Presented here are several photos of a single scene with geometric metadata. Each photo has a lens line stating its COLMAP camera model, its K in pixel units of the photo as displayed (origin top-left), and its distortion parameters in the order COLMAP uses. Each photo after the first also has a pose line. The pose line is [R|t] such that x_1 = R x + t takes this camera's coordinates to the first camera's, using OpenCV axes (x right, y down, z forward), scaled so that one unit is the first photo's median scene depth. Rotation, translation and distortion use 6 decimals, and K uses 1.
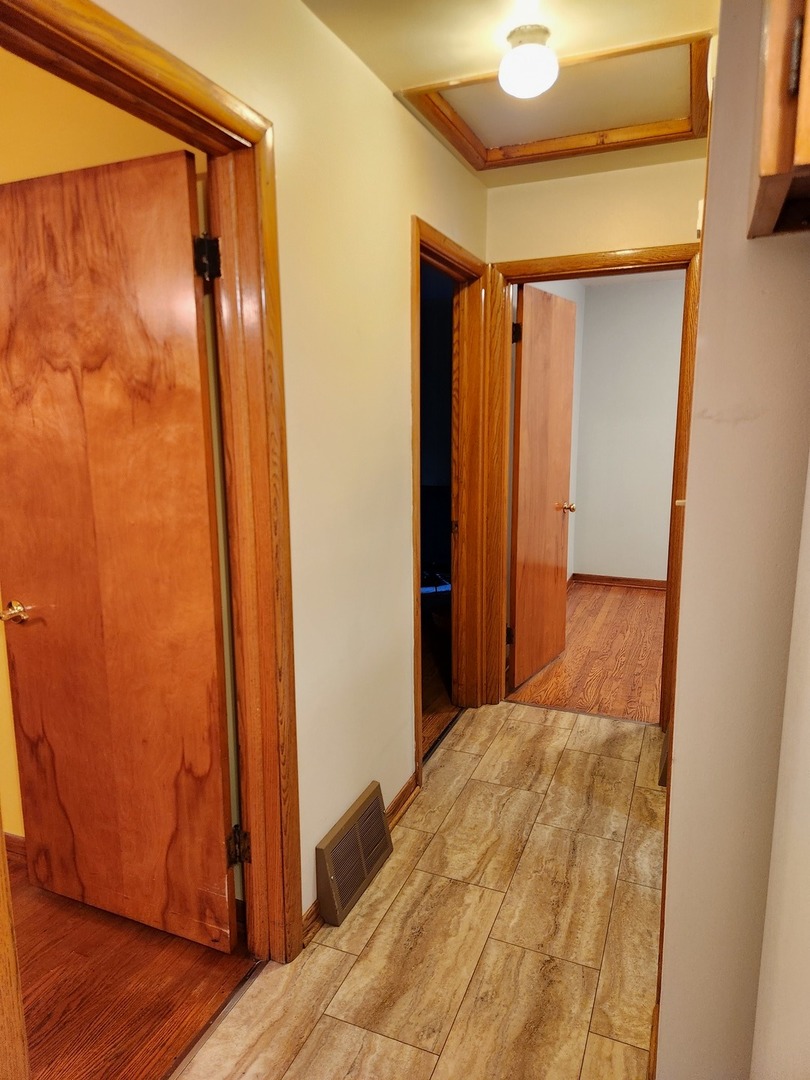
lens RADIAL K [[708.4, 0, 399.5], [0, 708.4, 535.9], [0, 0, 1]] dist [0.043701, -0.039245]
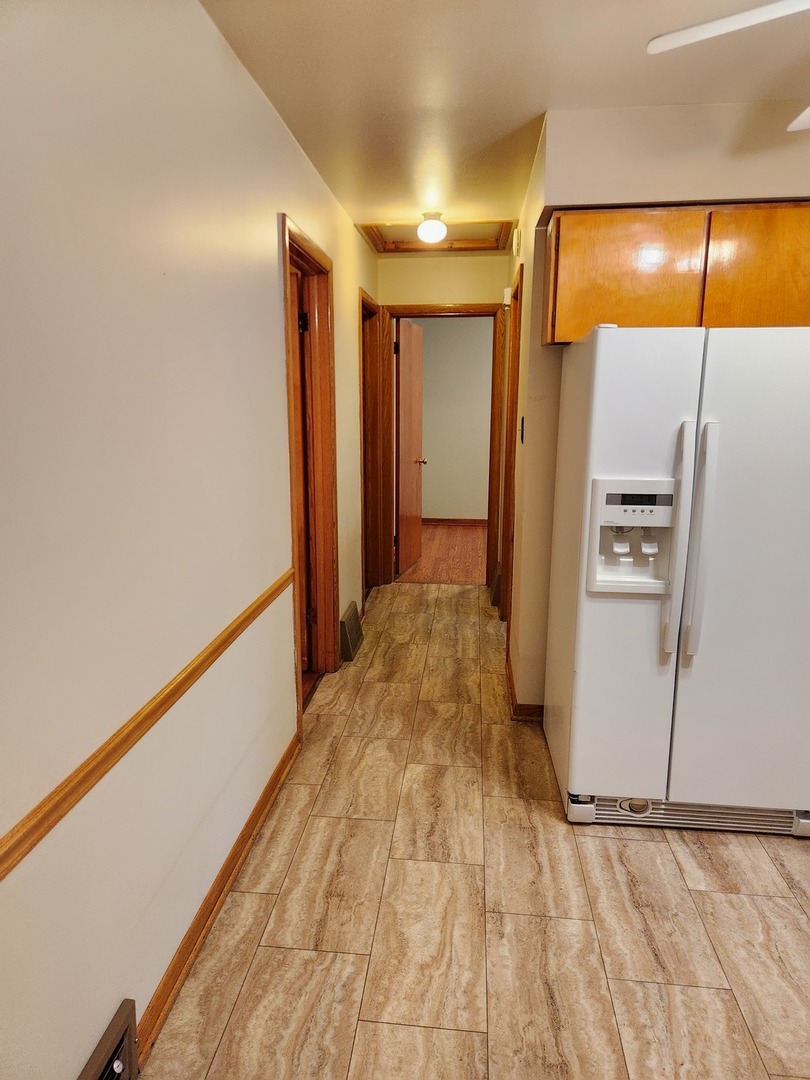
lens RADIAL K [[708.4, 0, 398.3], [0, 708.4, 542.8], [0, 0, 1]] dist [0.043701, -0.039245]
pose [[0.957060, -0.047380, 0.285991, -0.344059], [0.039751, 0.998683, 0.032426, 0.112152], [-0.287150, -0.019665, 0.957684, -0.606115]]
